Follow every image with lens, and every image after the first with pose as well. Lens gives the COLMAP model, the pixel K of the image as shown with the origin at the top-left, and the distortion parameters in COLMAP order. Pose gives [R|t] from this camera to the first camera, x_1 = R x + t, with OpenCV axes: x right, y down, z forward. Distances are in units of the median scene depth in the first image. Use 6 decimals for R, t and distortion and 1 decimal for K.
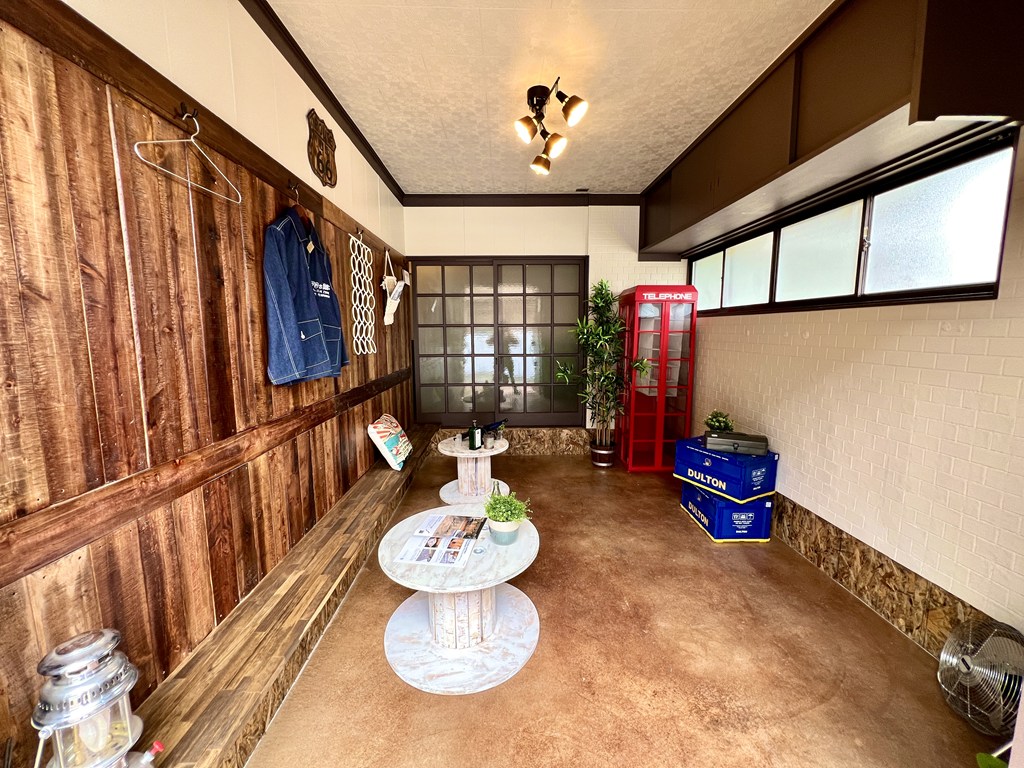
lens RADIAL K [[413.6, 0, 508.6], [0, 413.6, 383.9], [0, 0, 1]] dist [0.001328, 0.000258]
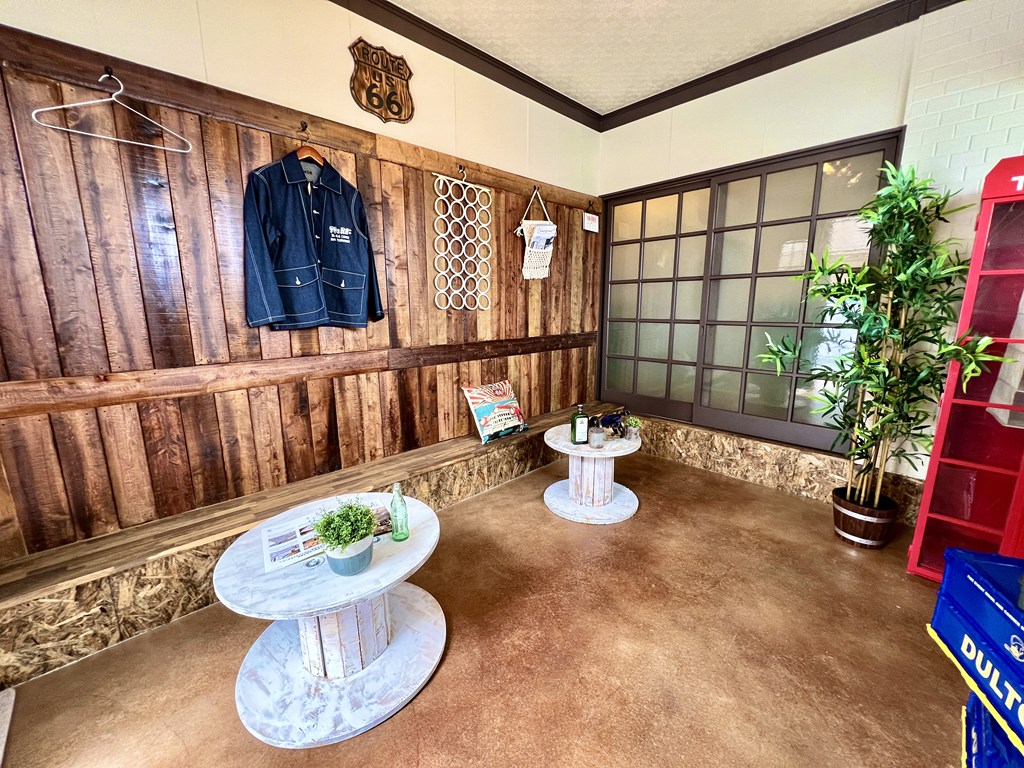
lens RADIAL K [[413.6, 0, 512.6], [0, 413.6, 381.1], [0, 0, 1]] dist [0.001328, 0.000258]
pose [[0.674789, 0.138861, -0.724829, 0.463901], [-0.093870, 0.990311, 0.102332, -0.021630], [0.732016, -0.001013, 0.681286, 0.526133]]
